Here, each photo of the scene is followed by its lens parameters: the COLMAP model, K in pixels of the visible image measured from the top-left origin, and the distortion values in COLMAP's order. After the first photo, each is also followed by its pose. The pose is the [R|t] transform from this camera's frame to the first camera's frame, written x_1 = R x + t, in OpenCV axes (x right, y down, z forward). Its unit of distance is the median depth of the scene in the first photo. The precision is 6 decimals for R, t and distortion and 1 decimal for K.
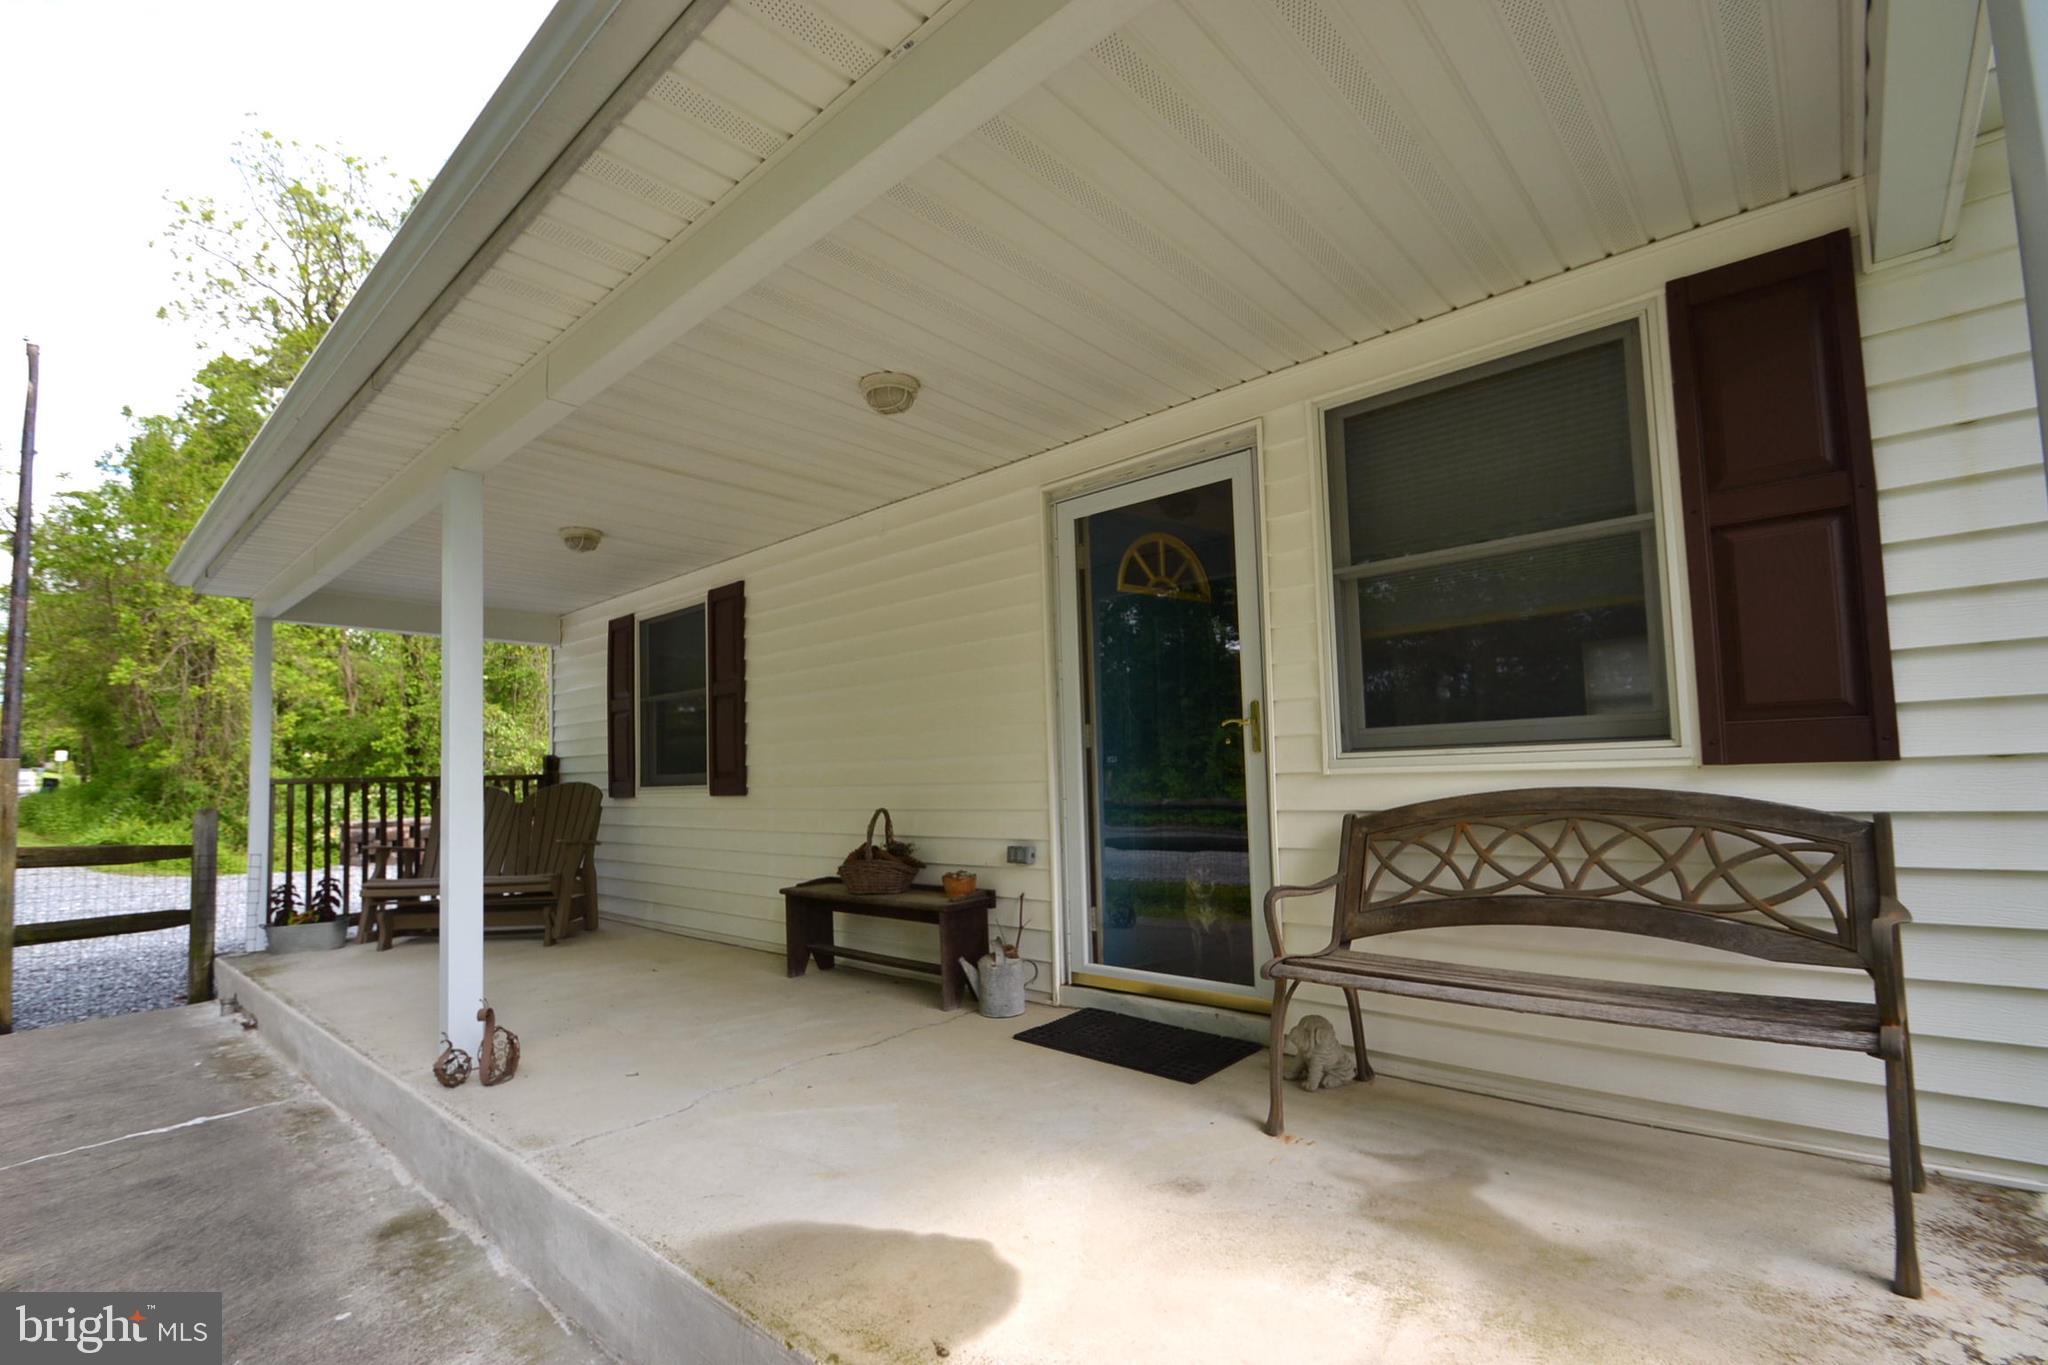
lens RADIAL K [[918.5, 0, 993.4], [0, 918.5, 721.1], [0, 0, 1]] dist [0.016265, -0.016992]
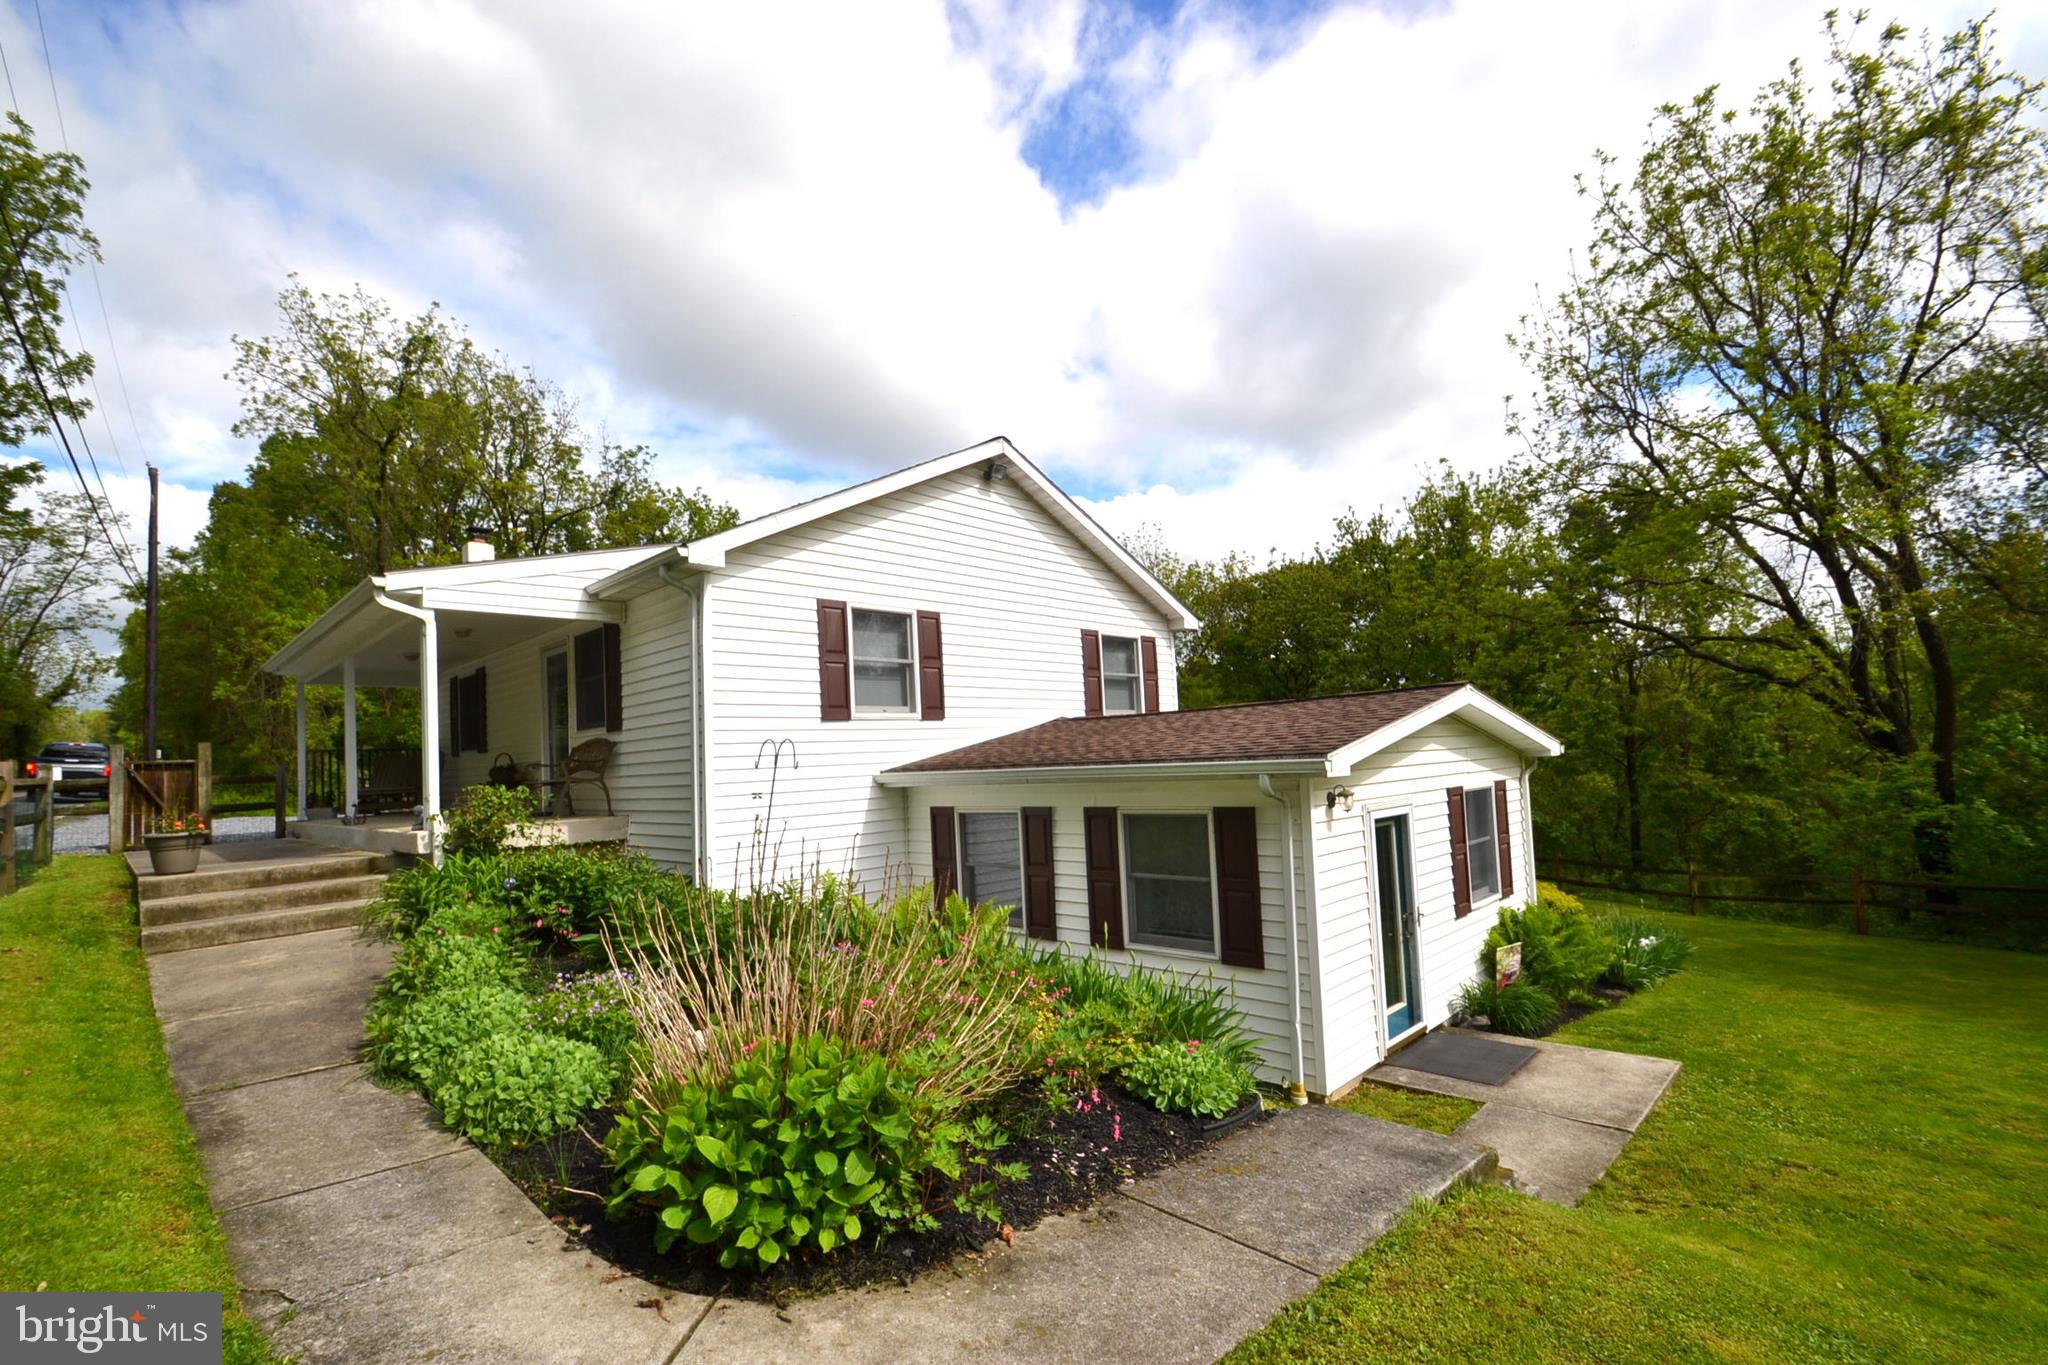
lens RADIAL K [[918.5, 0, 993.4], [0, 918.5, 721.1], [0, 0, 1]] dist [0.016265, -0.016992]
pose [[0.998733, -0.019564, -0.046369, 1.219639], [0.020362, 0.999651, 0.016804, -0.018452], [0.046024, -0.017727, 0.998783, -1.434222]]
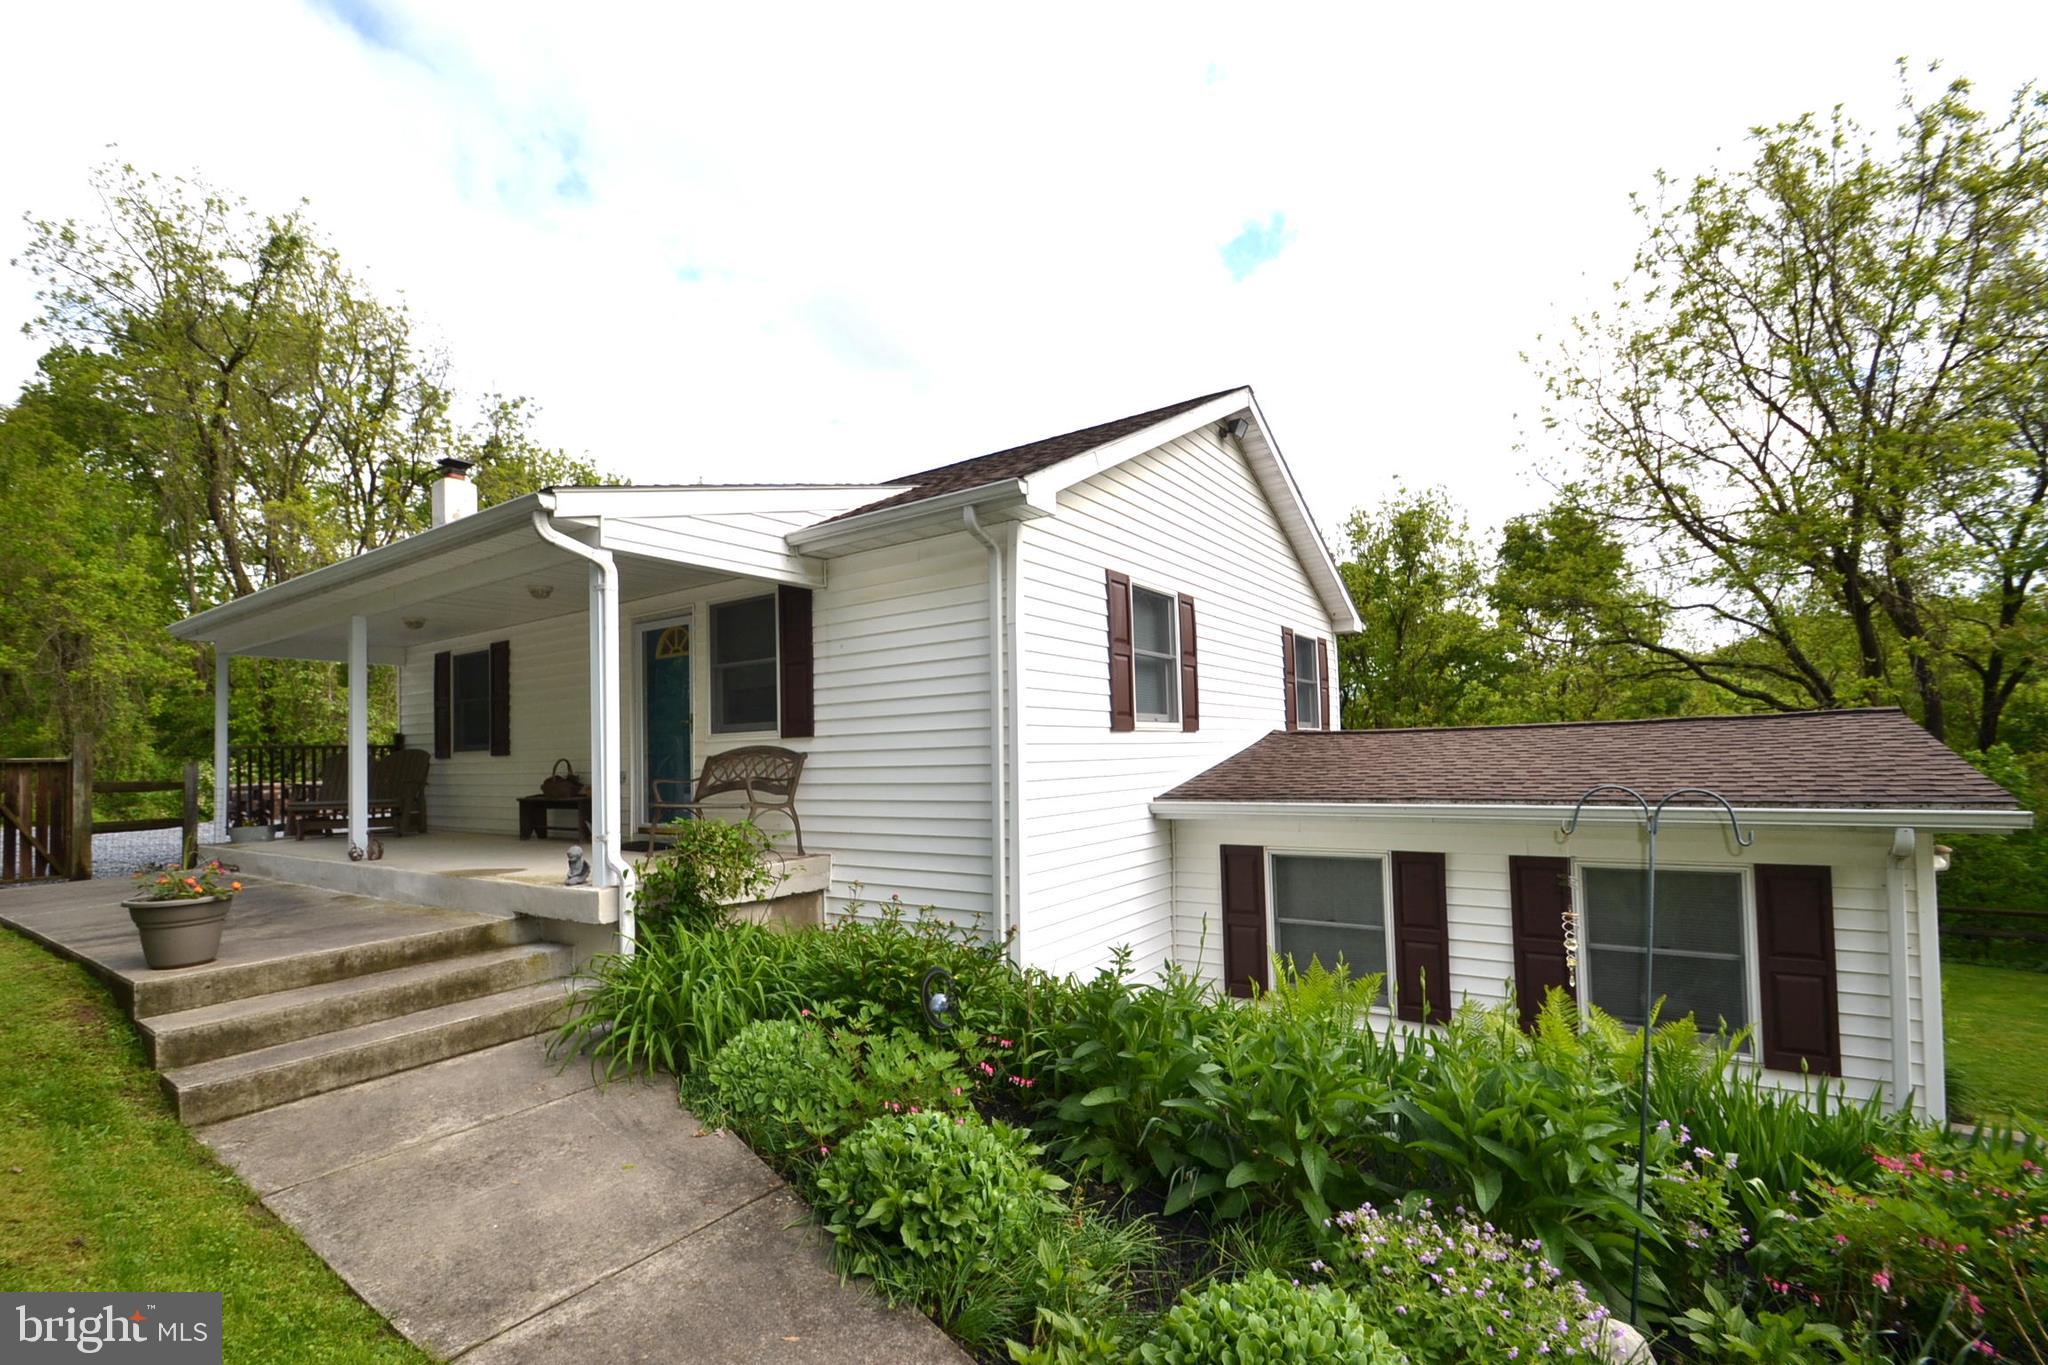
lens RADIAL K [[918.5, 0, 993.4], [0, 918.5, 721.1], [0, 0, 1]] dist [0.016265, -0.016992]
pose [[0.992514, 0.008456, 0.121841, 0.478355], [-0.010833, 0.999763, 0.018862, -0.034911], [-0.121652, -0.020041, 0.992370, -0.978957]]
